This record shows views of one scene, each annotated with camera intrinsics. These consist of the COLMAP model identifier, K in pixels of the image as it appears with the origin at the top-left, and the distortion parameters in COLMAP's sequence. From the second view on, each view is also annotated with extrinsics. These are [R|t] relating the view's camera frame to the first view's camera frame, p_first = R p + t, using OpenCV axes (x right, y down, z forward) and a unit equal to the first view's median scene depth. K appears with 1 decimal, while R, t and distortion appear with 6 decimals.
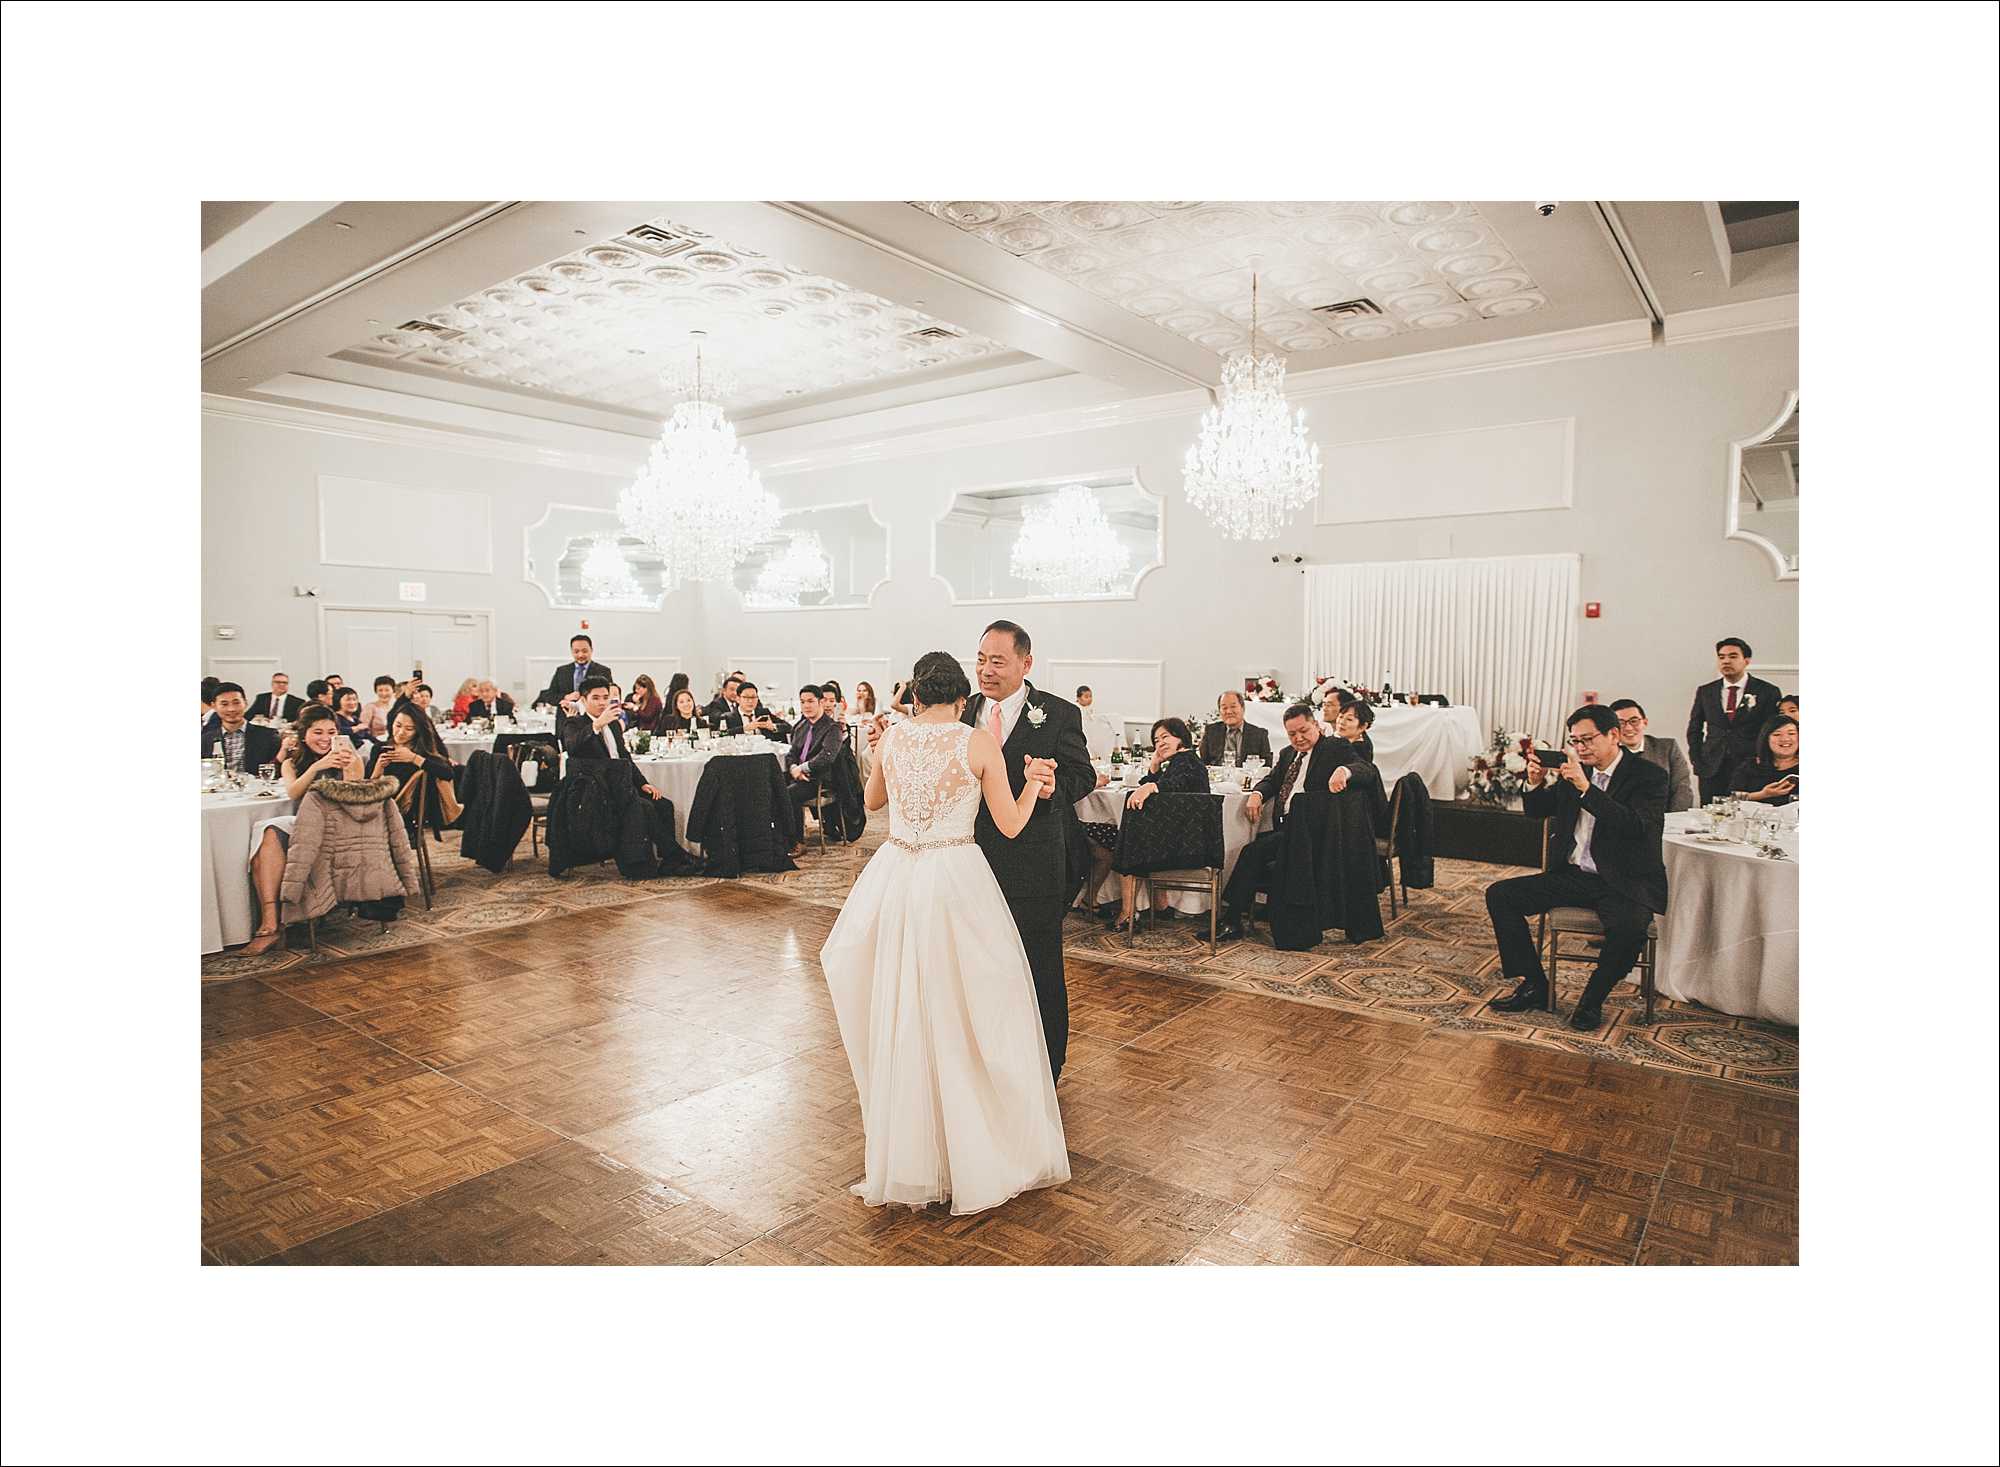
lens RADIAL K [[1086.3, 0, 1000.0], [0, 1086.3, 733.5], [0, 0, 1]] dist [-0.042409, 0.037143]
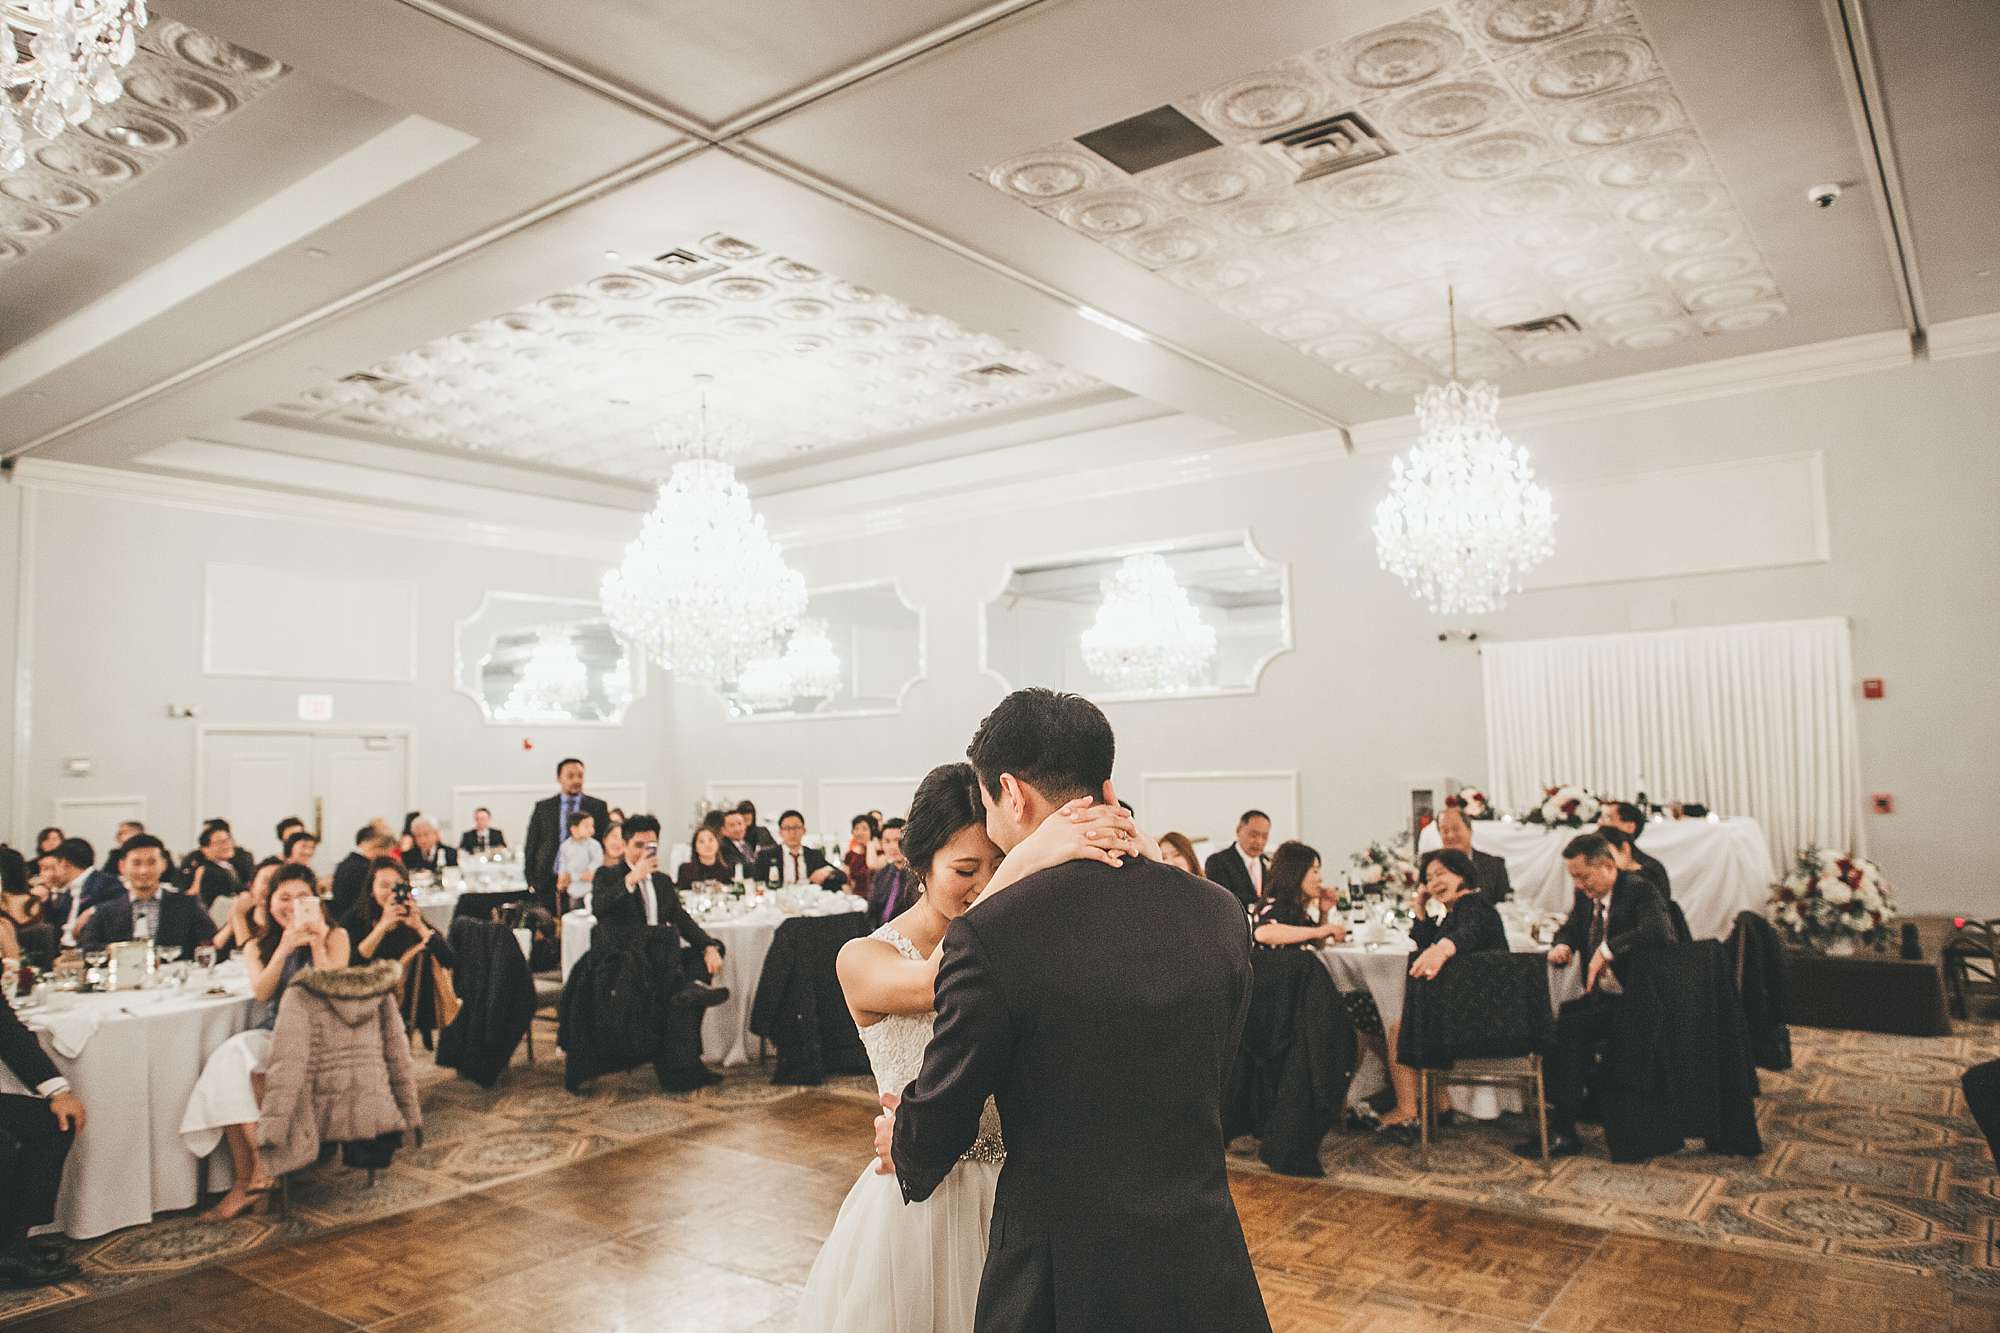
lens RADIAL K [[1363.0, 0, 1000.0], [0, 1363.0, 666.5], [0, 0, 1]] dist [-0.053402, 0.051596]
pose [[0.999491, -0.027145, 0.016743, -0.110491], [0.029304, 0.988825, -0.146169, -0.007413], [-0.012588, 0.146586, 0.989118, 0.043972]]
